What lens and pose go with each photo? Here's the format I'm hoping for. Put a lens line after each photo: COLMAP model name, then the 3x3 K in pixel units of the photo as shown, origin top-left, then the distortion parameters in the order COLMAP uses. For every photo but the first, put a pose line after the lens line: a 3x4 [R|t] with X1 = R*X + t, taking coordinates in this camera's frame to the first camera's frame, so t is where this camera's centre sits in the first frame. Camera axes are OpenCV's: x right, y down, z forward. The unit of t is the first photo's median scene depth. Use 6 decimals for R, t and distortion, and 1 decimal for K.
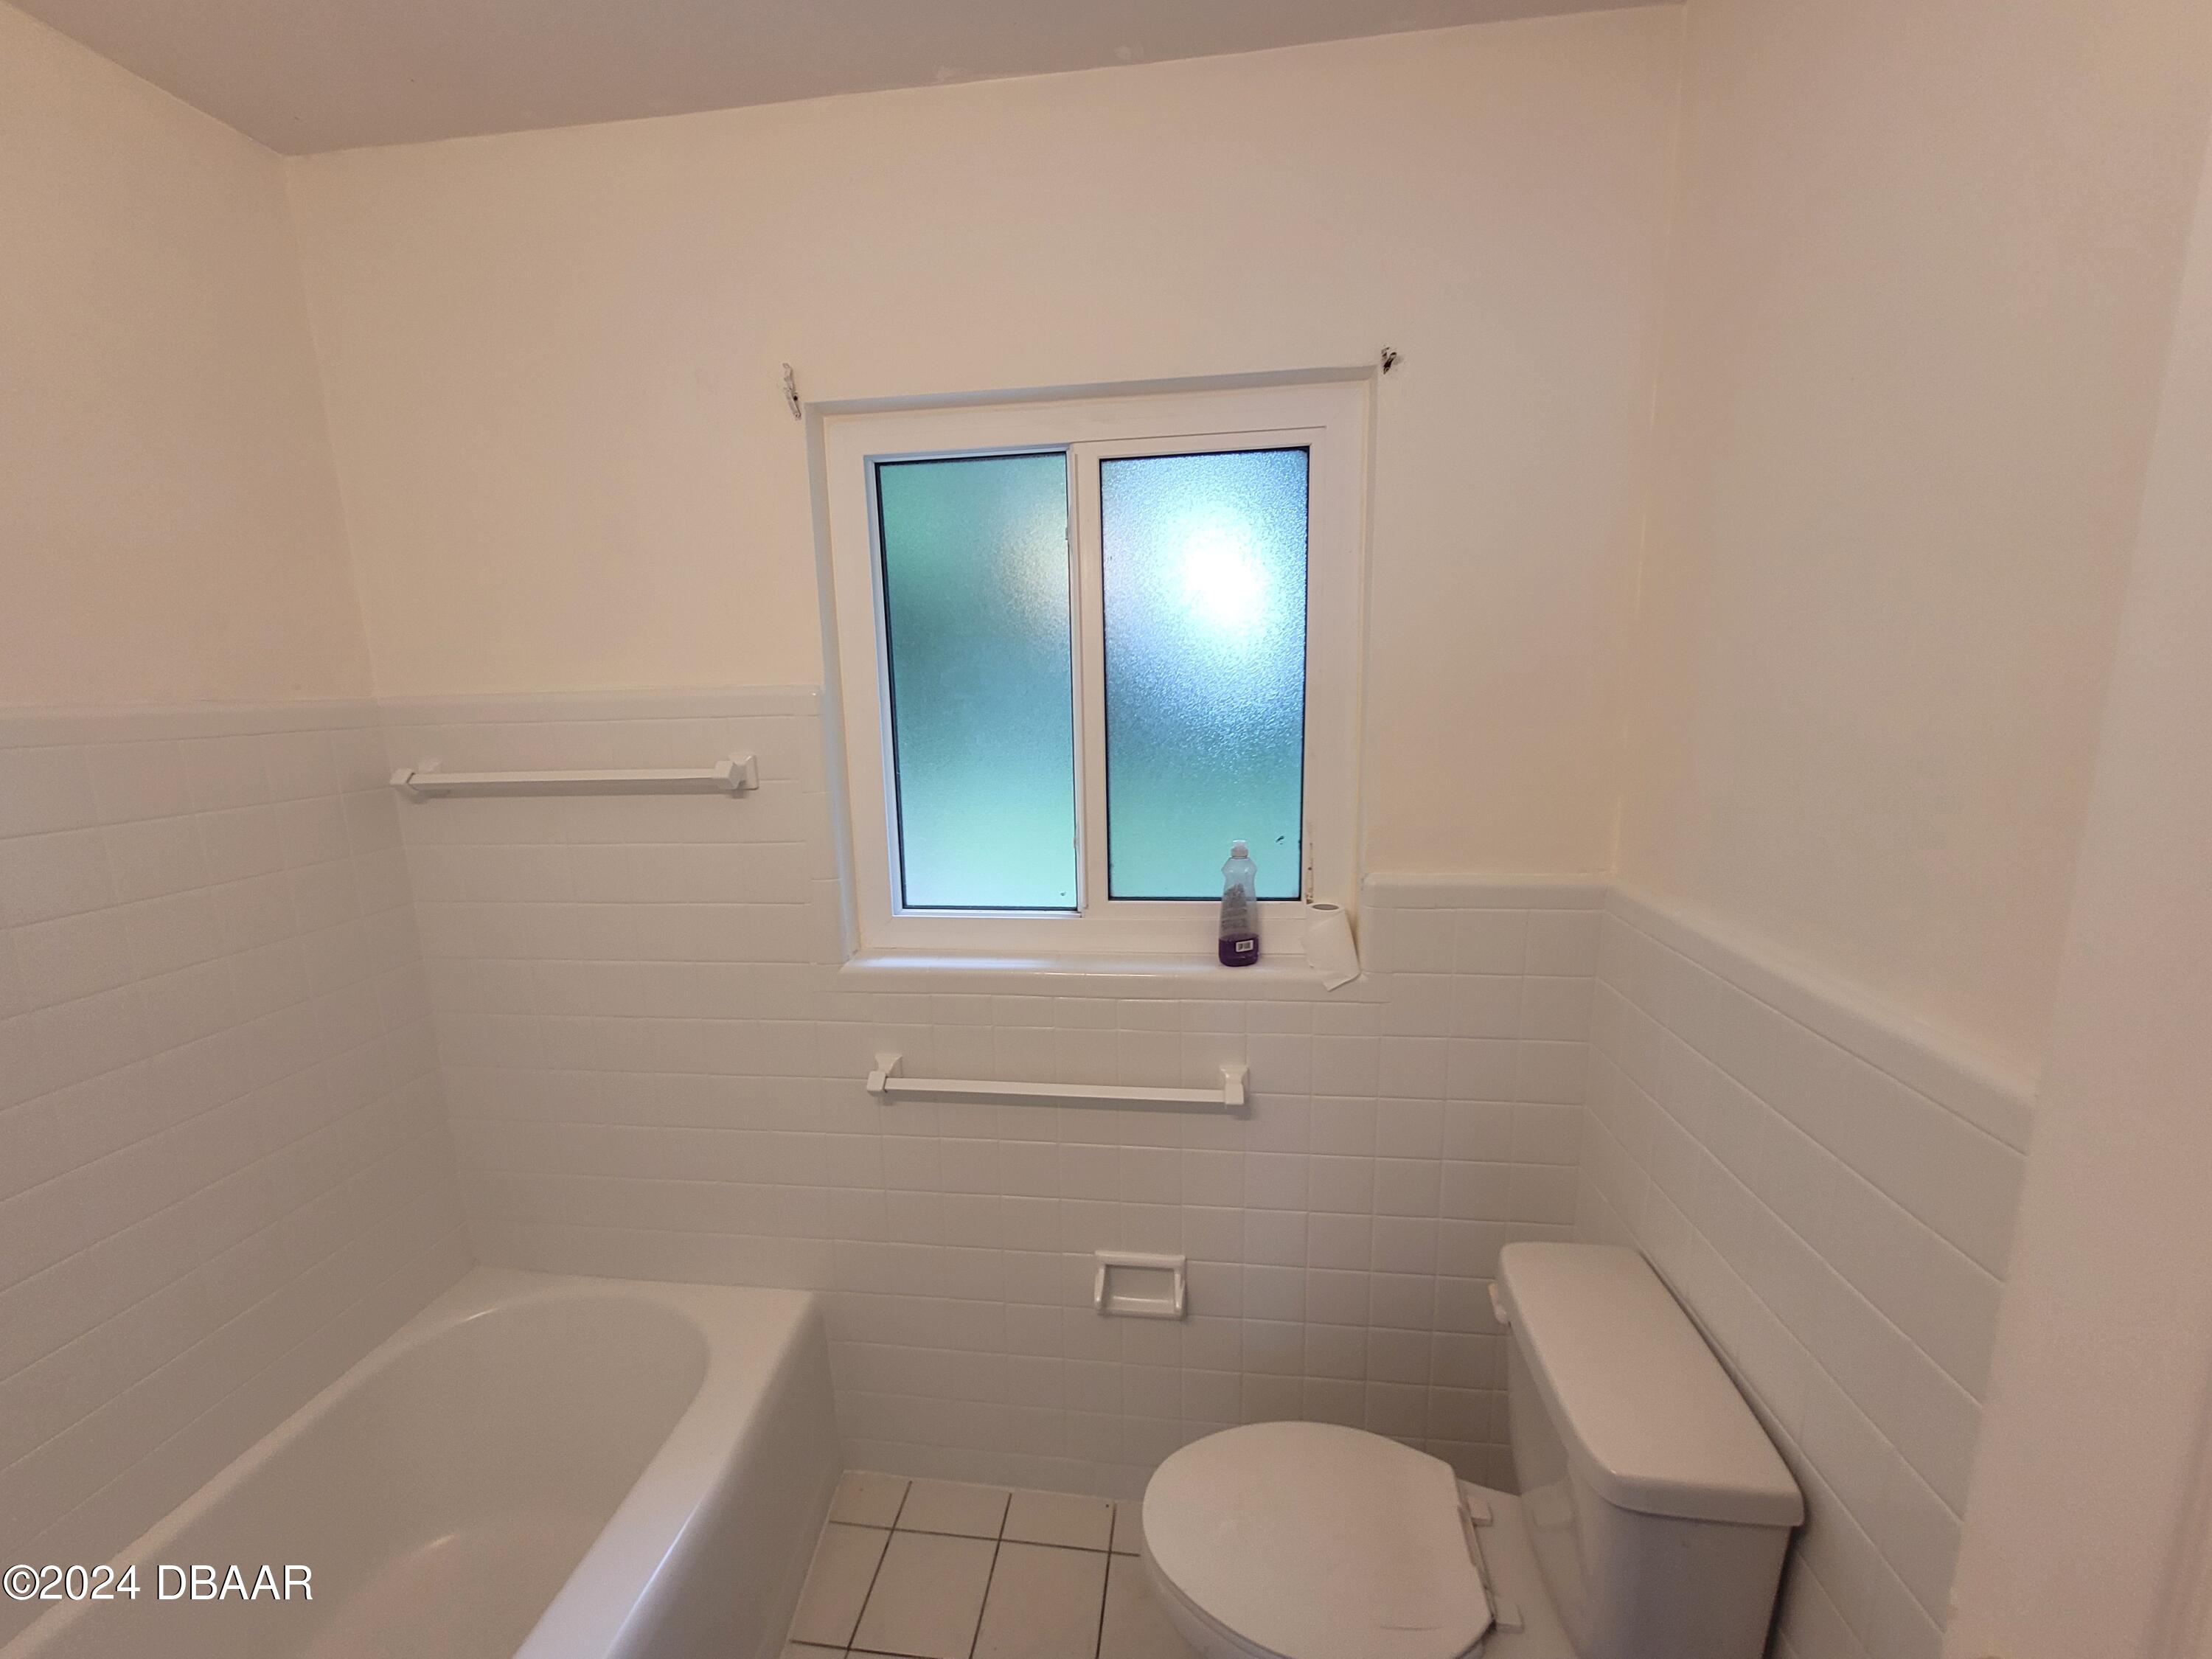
lens RADIAL K [[860.6, 0, 1091.6], [0, 860.6, 831.9], [0, 0, 1]] dist [0.001315, 0.000065]
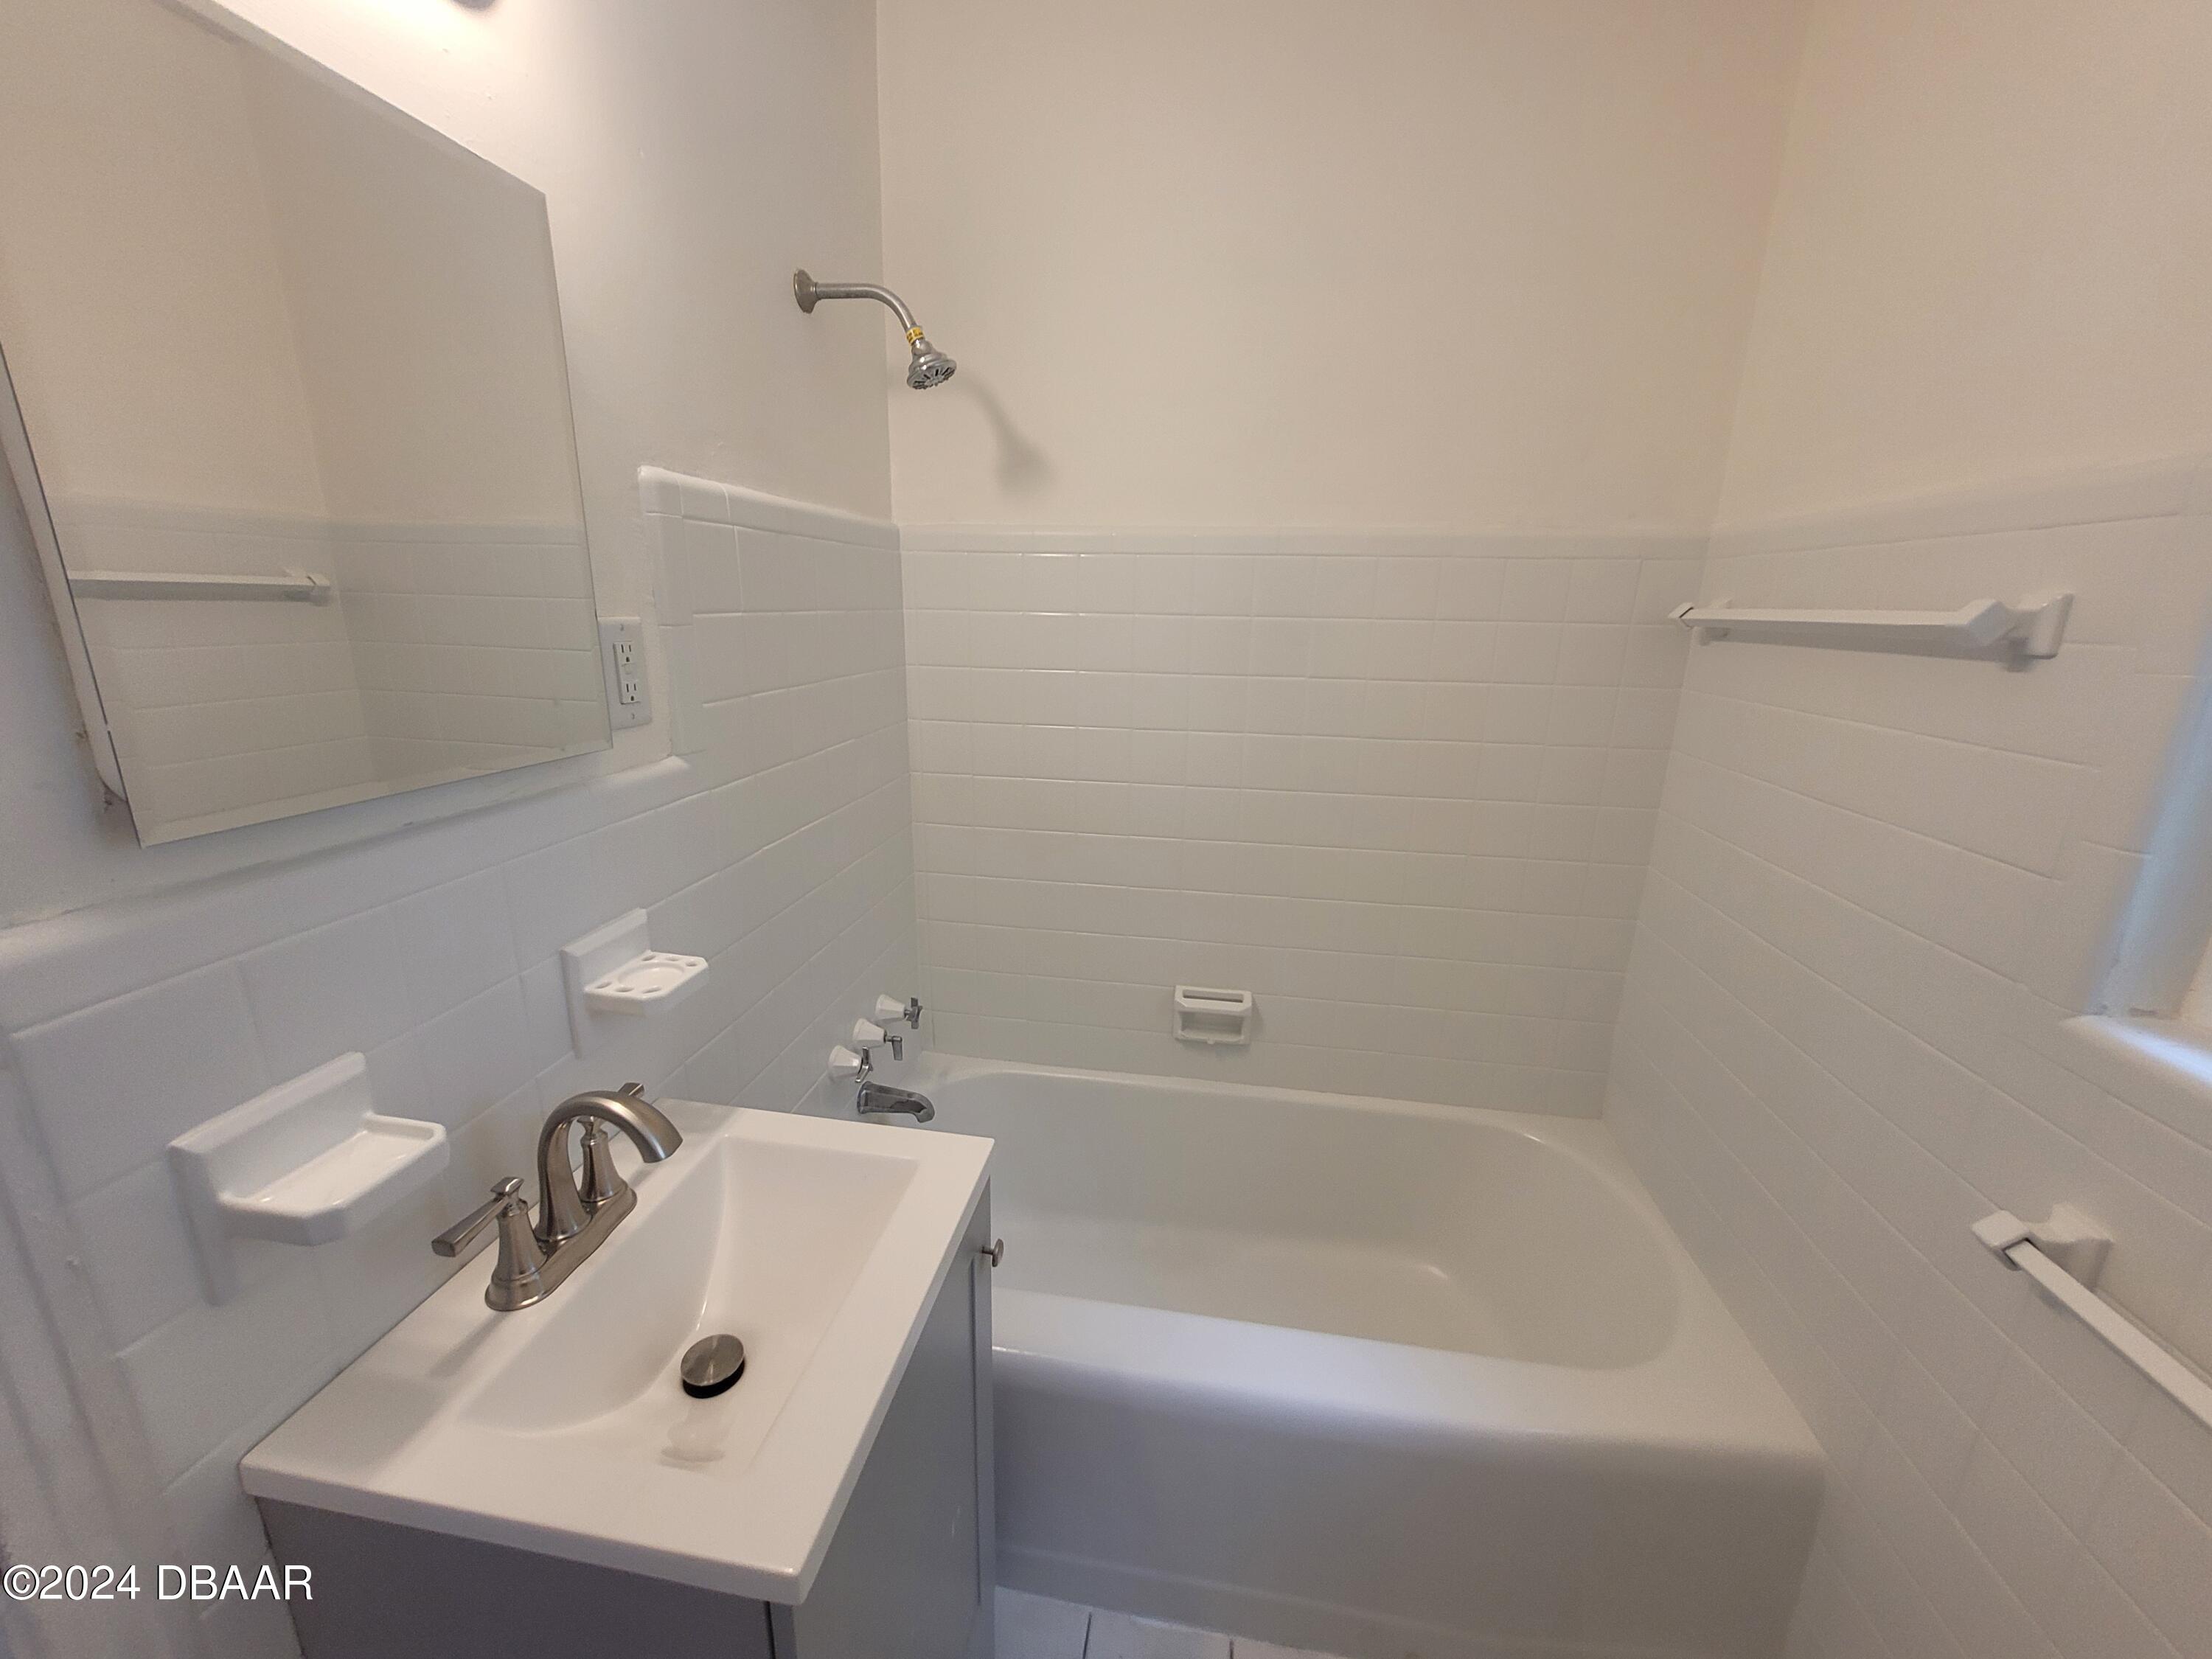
lens RADIAL K [[860.6, 0, 1091.6], [0, 860.6, 831.9], [0, 0, 1]] dist [0.001315, 0.000065]
pose [[-0.036657, 0.287633, -0.957039, 0.205054], [-0.187339, 0.938726, 0.289305, 0.011842], [0.981611, 0.189895, 0.019474, 0.390063]]
